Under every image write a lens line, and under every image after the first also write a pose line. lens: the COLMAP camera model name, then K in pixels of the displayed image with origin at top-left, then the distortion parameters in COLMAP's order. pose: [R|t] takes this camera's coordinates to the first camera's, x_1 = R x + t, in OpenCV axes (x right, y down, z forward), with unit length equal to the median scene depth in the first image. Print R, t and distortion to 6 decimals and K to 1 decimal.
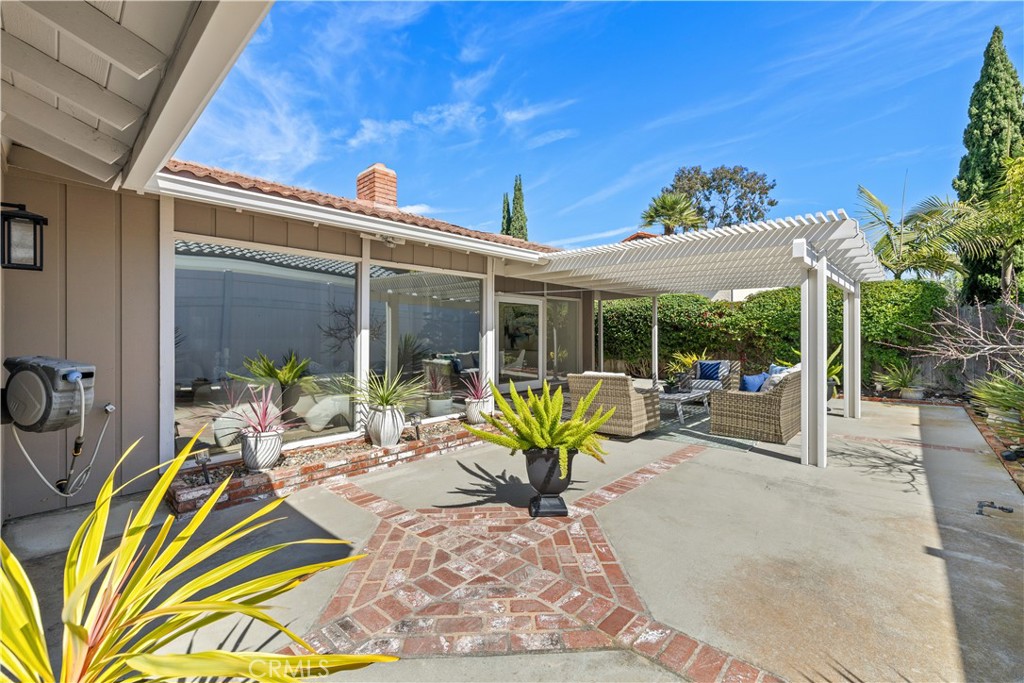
lens RADIAL K [[431.3, 0, 512.0], [0, 431.3, 341.5], [0, 0, 1]] dist [-0.001776, -0.000502]
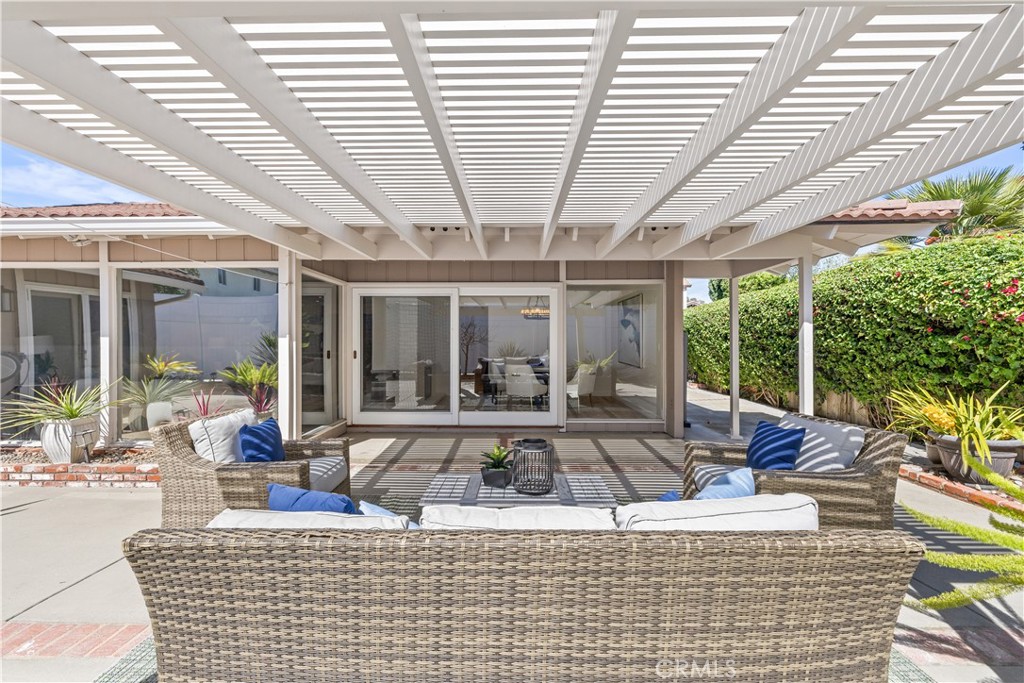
lens RADIAL K [[431.3, 0, 512.0], [0, 431.3, 341.5], [0, 0, 1]] dist [-0.001776, -0.000502]
pose [[0.674749, 0.000790, -0.738047, 0.948243], [-0.013475, 0.999846, -0.011249, -0.016856], [0.737924, 0.017536, 0.674656, 0.996283]]
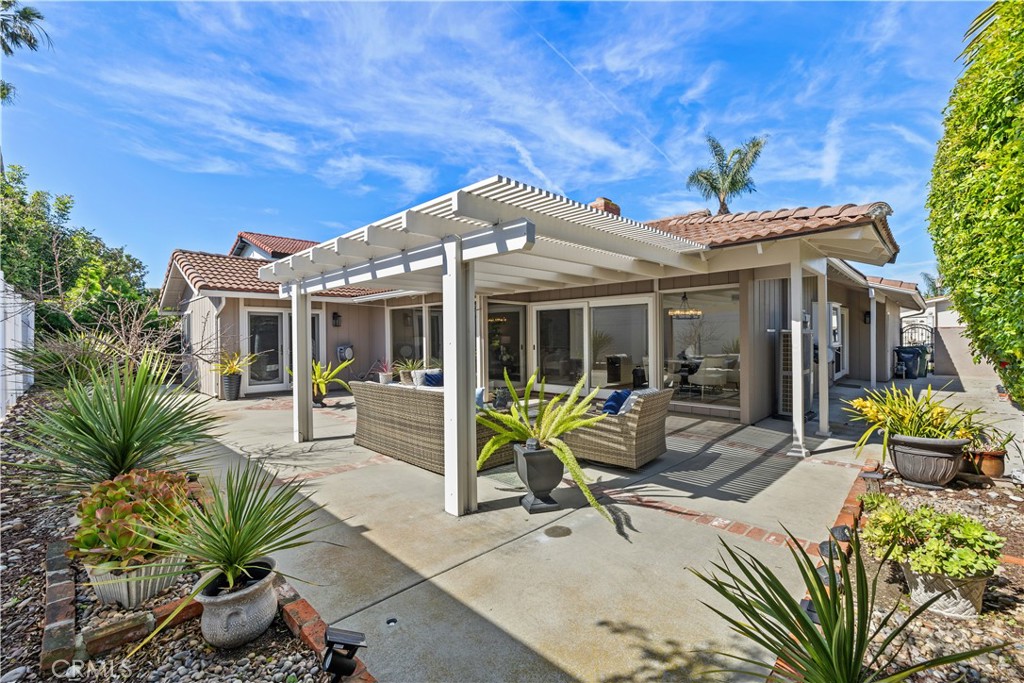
lens RADIAL K [[431.3, 0, 512.0], [0, 431.3, 341.5], [0, 0, 1]] dist [-0.001776, -0.000502]
pose [[-0.025218, 0.006906, -0.999658, 1.599853], [-0.009216, 0.999932, 0.007140, -0.024901], [0.999639, 0.009393, -0.025153, 1.367561]]
